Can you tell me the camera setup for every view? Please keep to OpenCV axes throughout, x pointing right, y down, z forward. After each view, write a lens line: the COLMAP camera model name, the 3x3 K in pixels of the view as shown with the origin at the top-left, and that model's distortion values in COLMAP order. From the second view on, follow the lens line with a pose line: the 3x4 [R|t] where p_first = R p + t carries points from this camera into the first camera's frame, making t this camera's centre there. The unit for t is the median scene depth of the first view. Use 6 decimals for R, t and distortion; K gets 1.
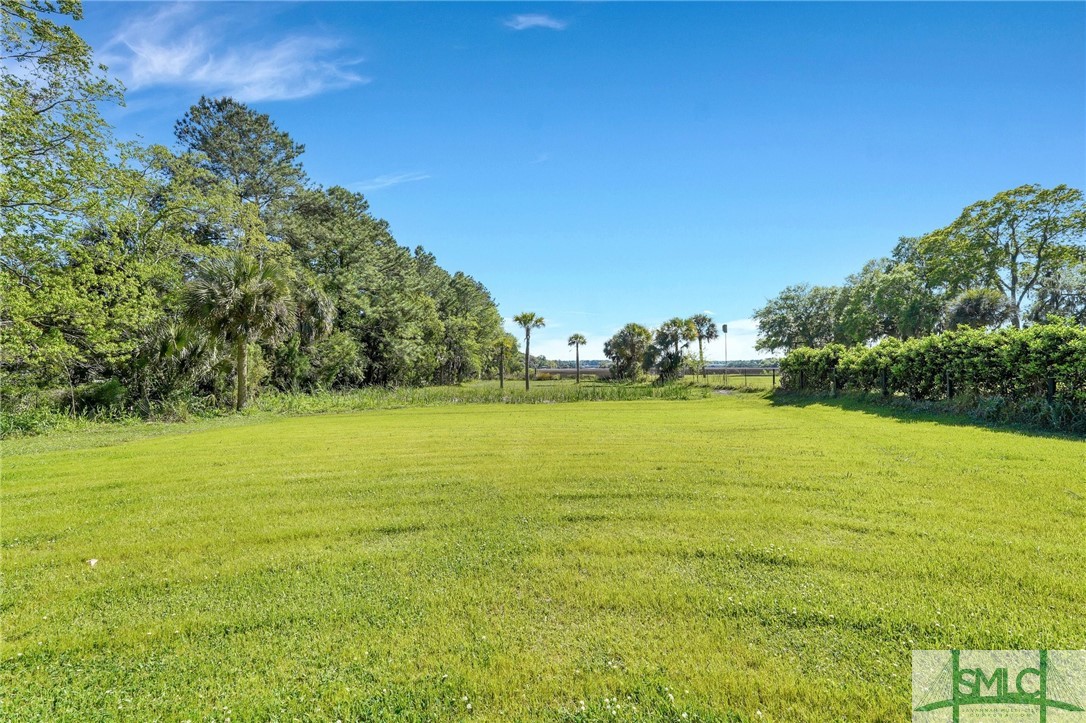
lens RADIAL K [[479.3, 0, 541.5], [0, 479.3, 364.3], [0, 0, 1]] dist [-0.000363, 0.000824]
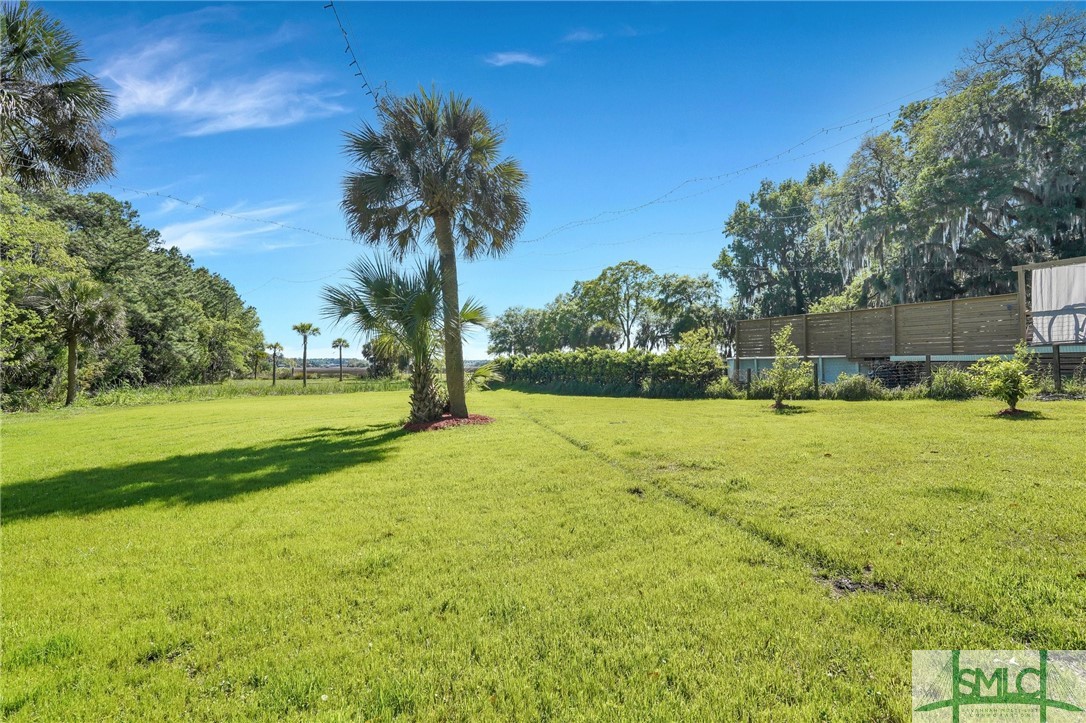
lens RADIAL K [[479.3, 0, 542.9], [0, 479.3, 362.7], [0, 0, 1]] dist [-0.000363, 0.000824]
pose [[0.872758, 0.006622, 0.488108, -0.076860], [-0.005891, 0.999978, -0.003033, -0.004738], [-0.488117, -0.000228, 0.872778, -0.292835]]
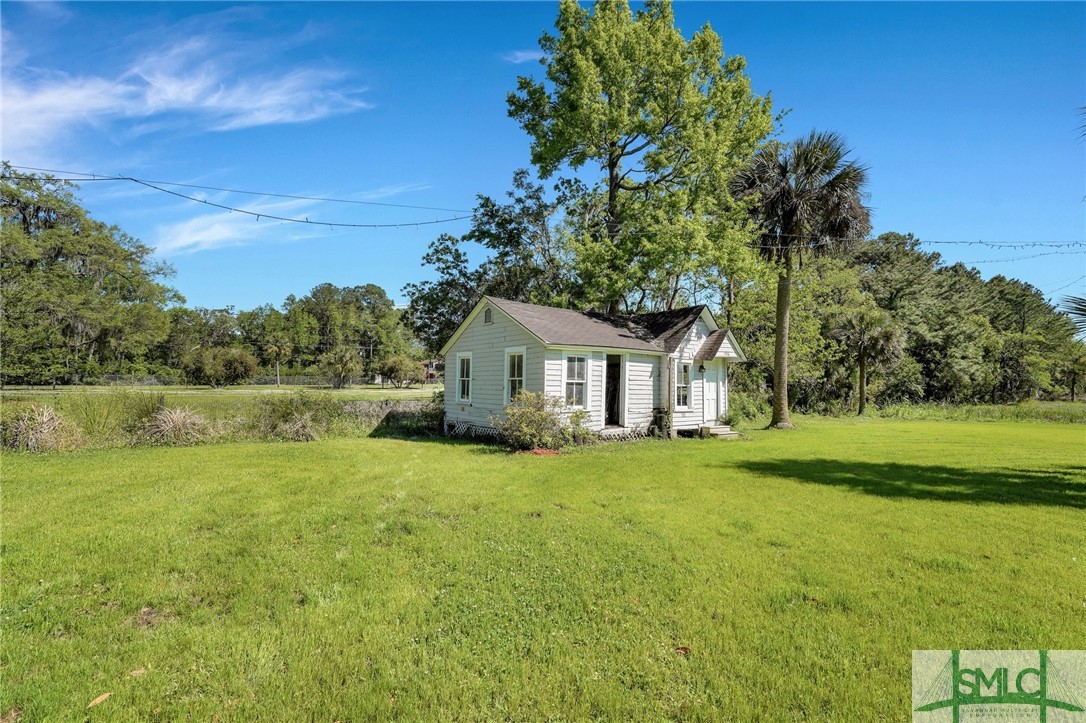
lens RADIAL K [[479.3, 0, 545.3], [0, 479.3, 362.1], [0, 0, 1]] dist [-0.000363, 0.000824]
pose [[0.637593, -0.009803, -0.770311, -0.043726], [-0.012590, 0.999653, -0.023142, -0.007650], [0.770271, 0.024453, 0.637248, -0.325587]]
